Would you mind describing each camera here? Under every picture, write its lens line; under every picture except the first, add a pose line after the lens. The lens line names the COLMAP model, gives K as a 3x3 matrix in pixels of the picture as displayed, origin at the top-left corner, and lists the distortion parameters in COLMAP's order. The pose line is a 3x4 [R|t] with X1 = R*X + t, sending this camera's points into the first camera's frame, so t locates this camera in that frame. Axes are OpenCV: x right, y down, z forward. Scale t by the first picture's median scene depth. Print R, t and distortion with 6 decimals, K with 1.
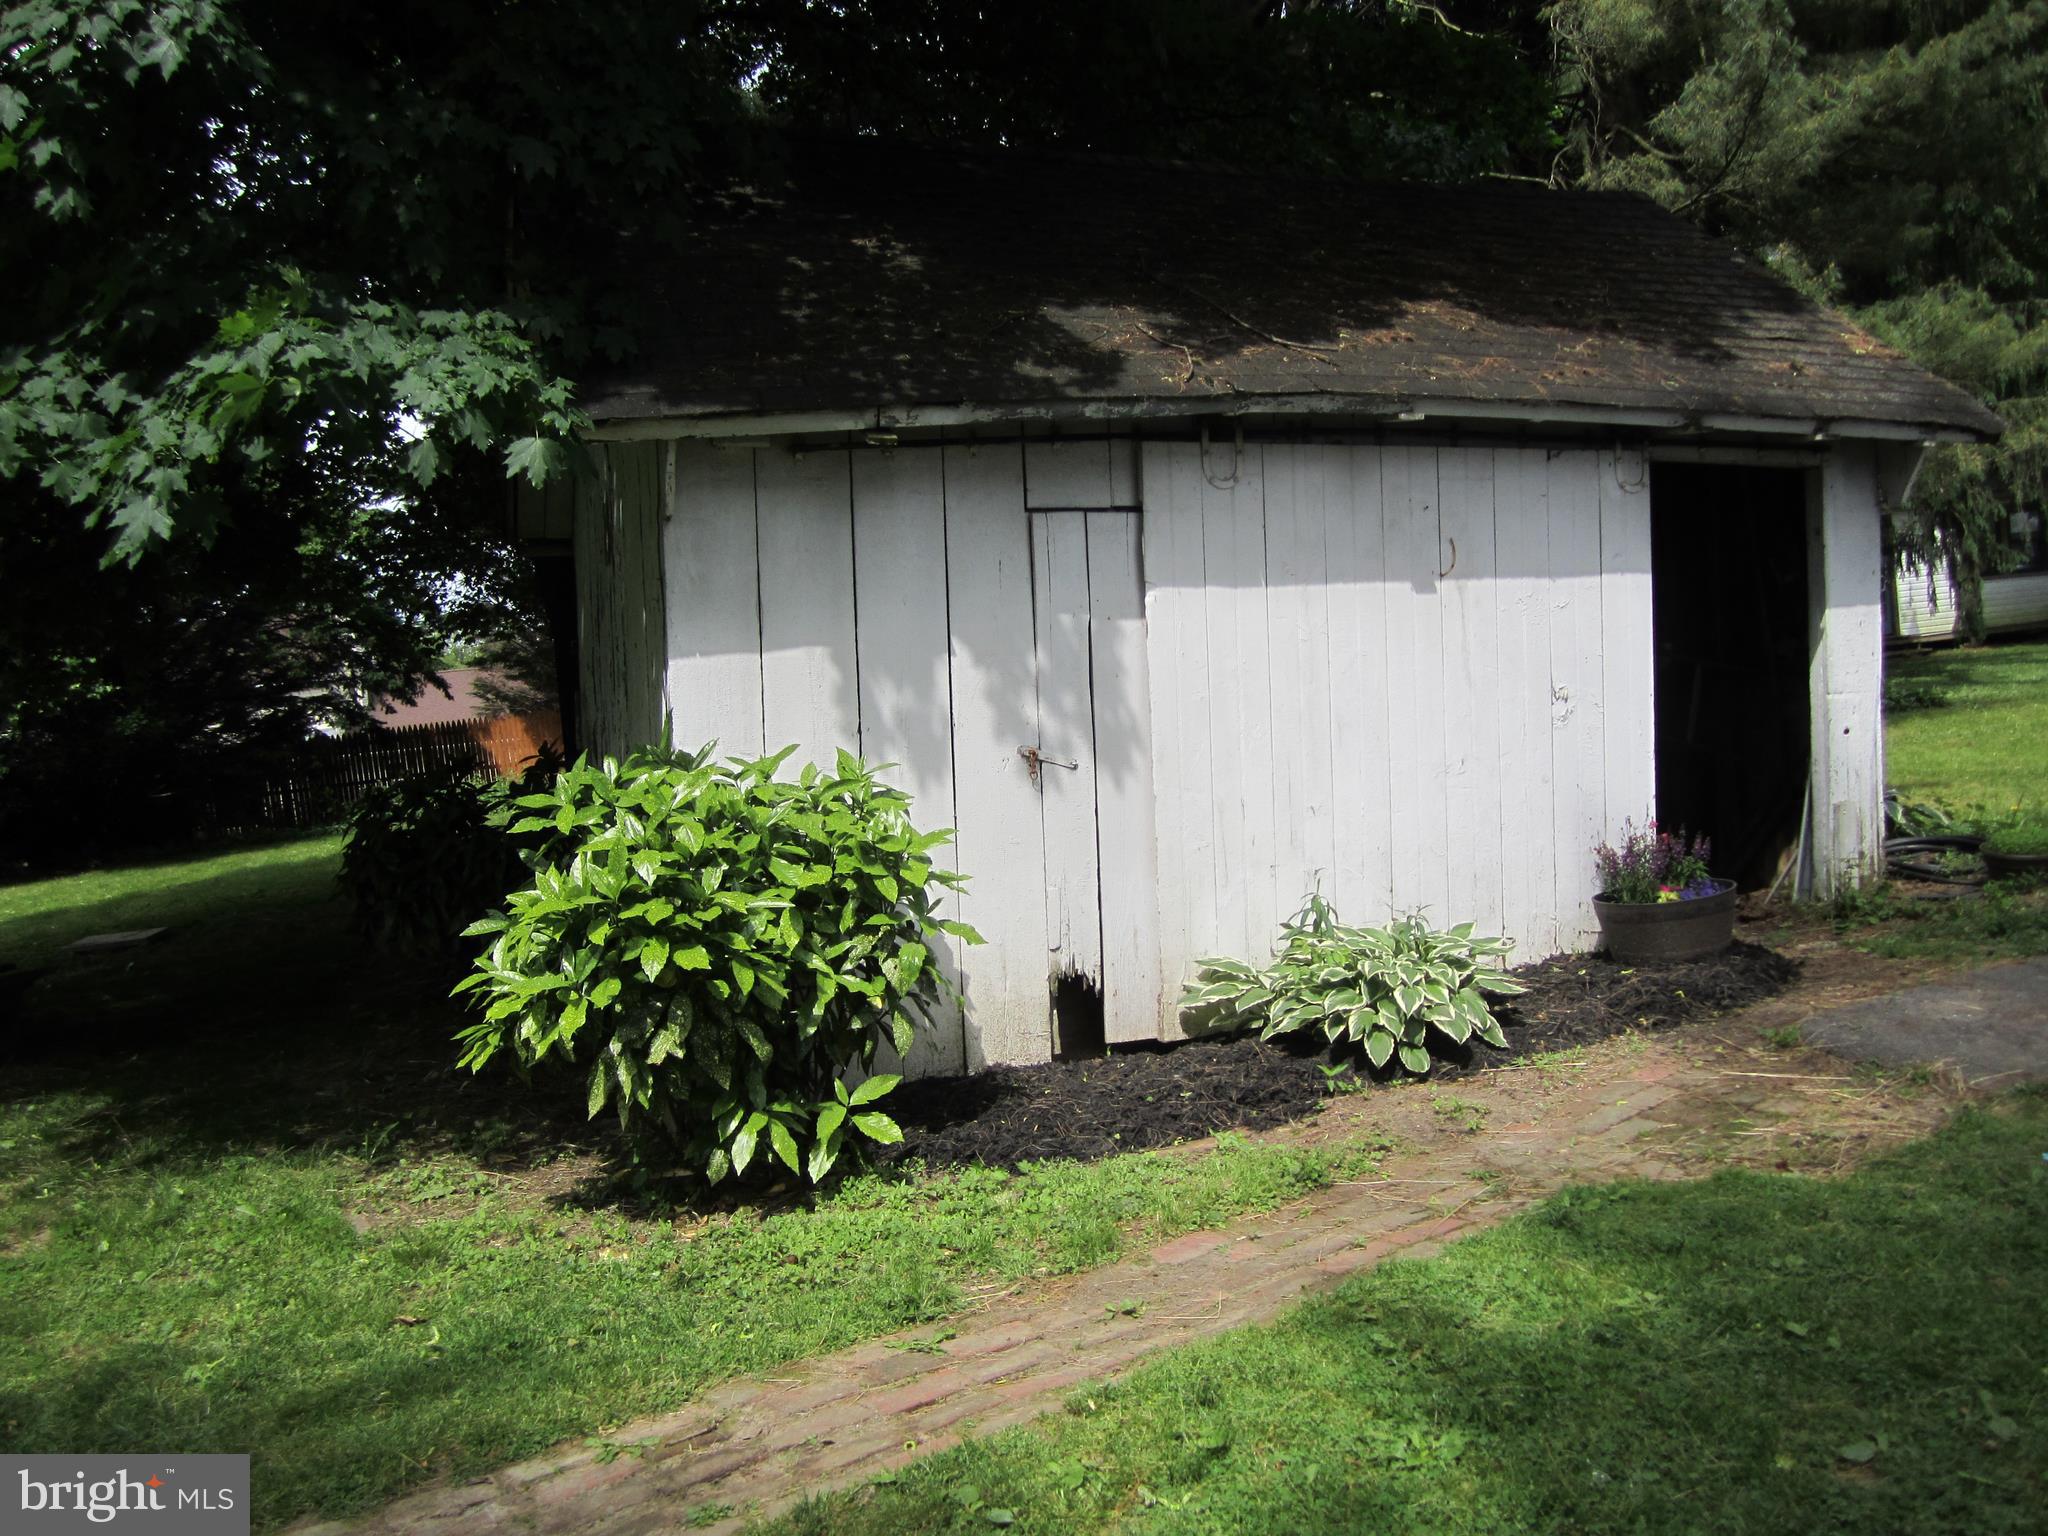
lens RADIAL K [[1707.9, 0, 1029.5], [0, 1707.9, 779.8], [0, 0, 1]] dist [-0.024624, -0.021539]
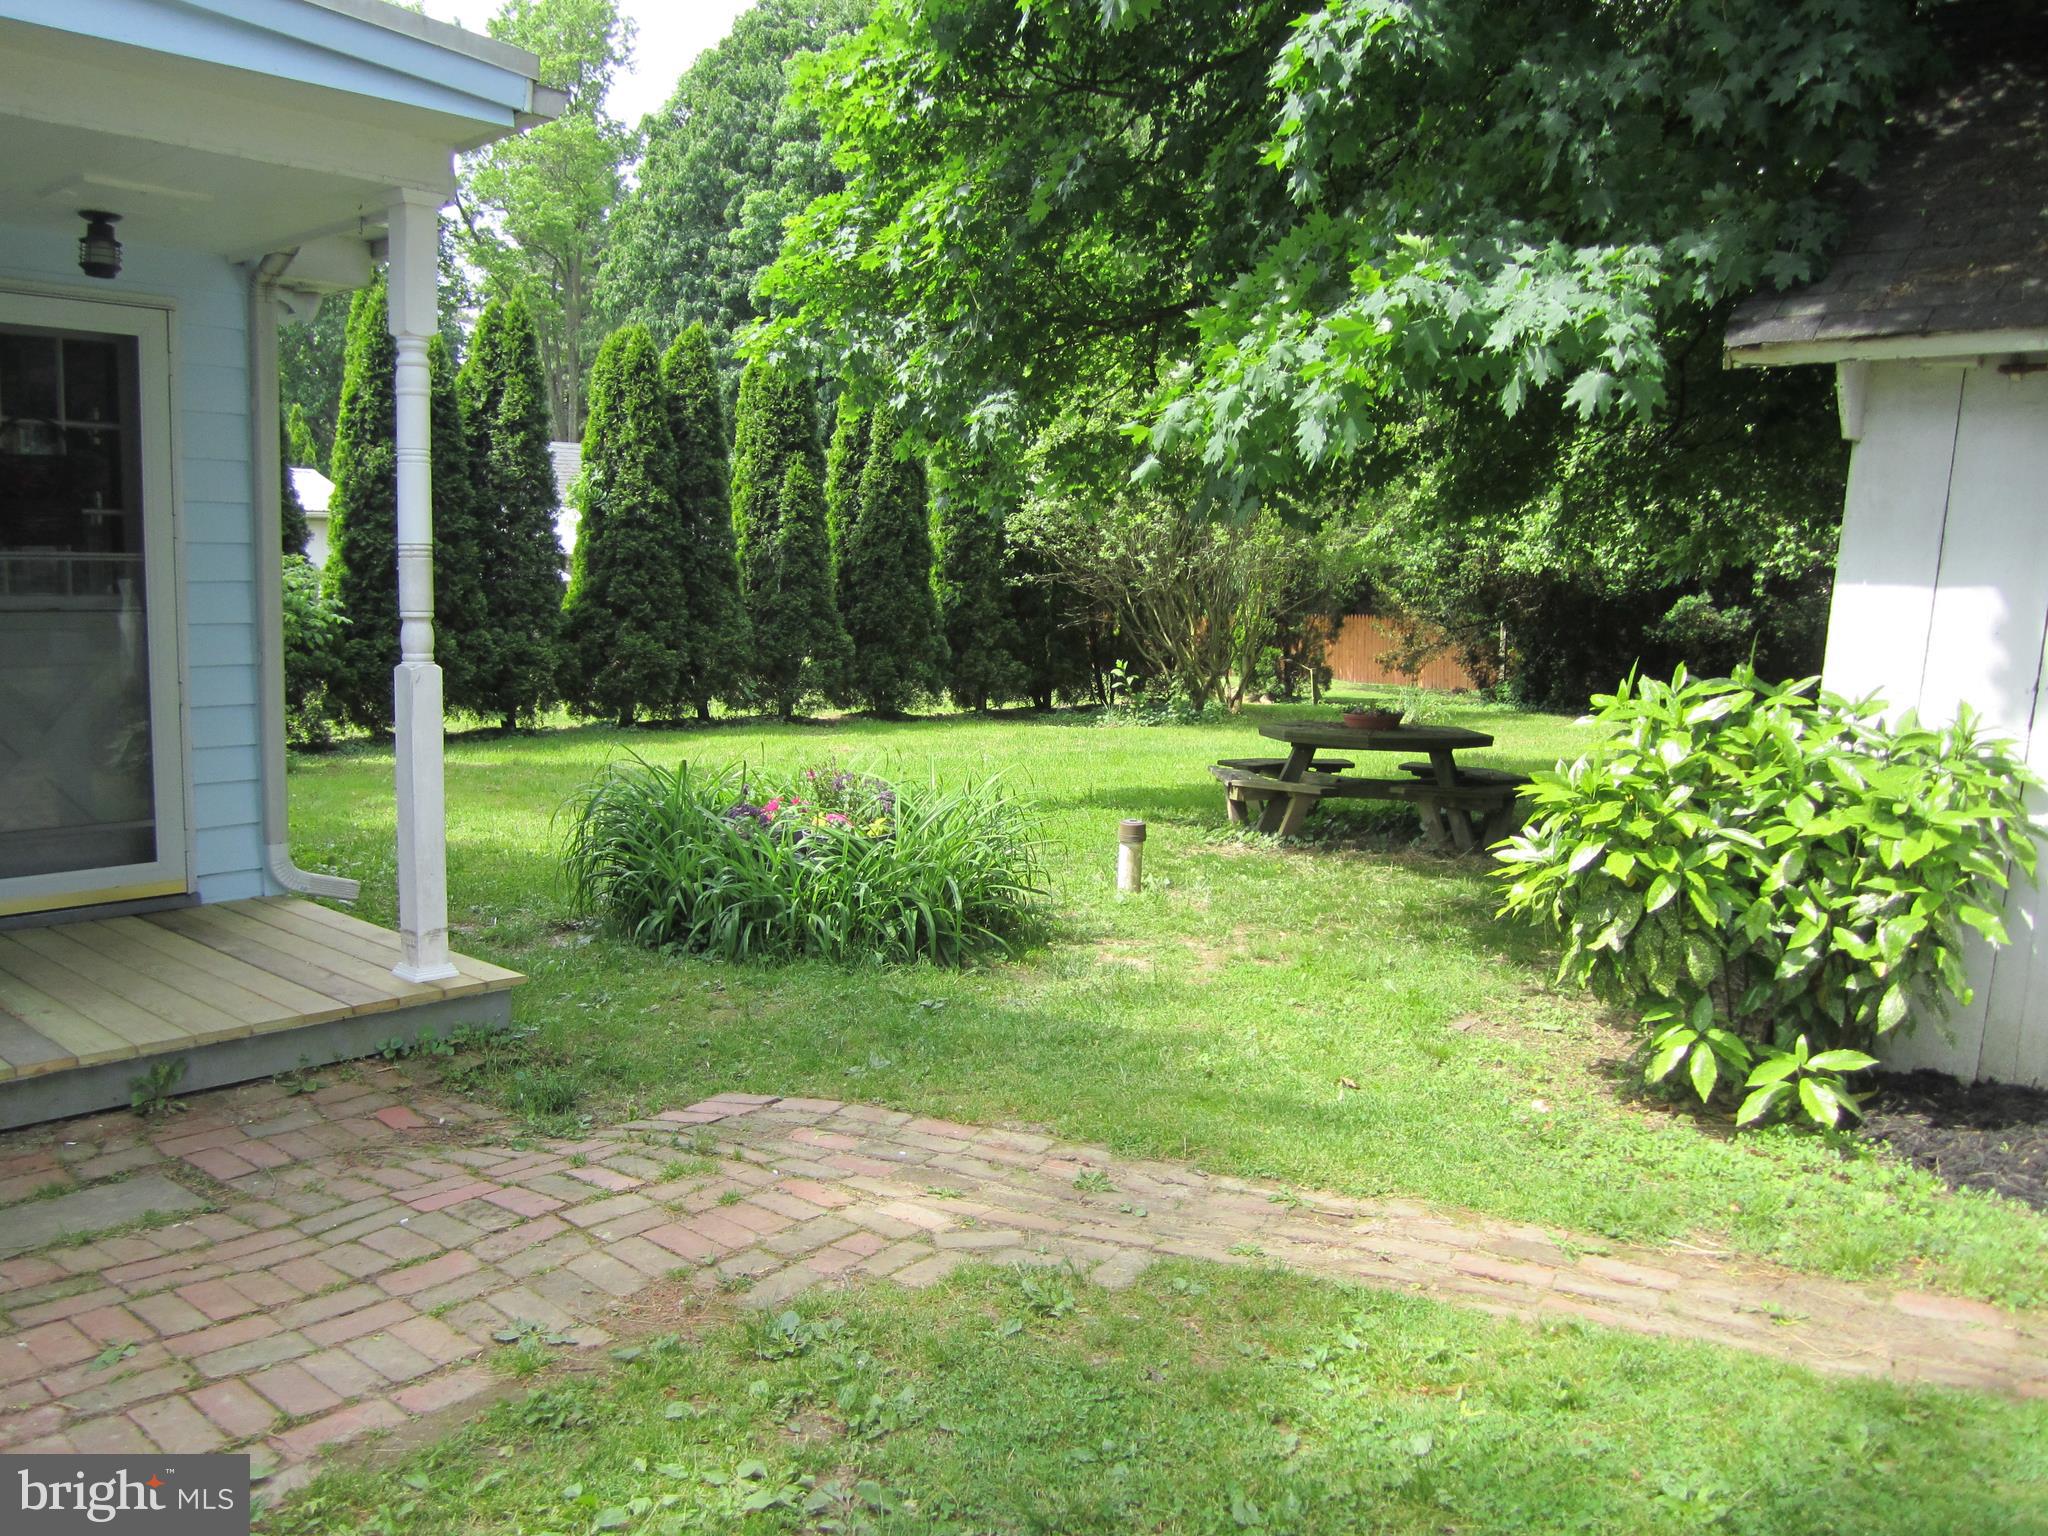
lens RADIAL K [[1707.9, 0, 1026.9], [0, 1707.9, 760.8], [0, 0, 1]] dist [-0.024624, -0.021539]
pose [[0.516018, 0.197165, -0.833578, 0.467547], [-0.136452, 0.979643, 0.147244, -0.061756], [0.845640, 0.037763, 0.532416, 0.104467]]
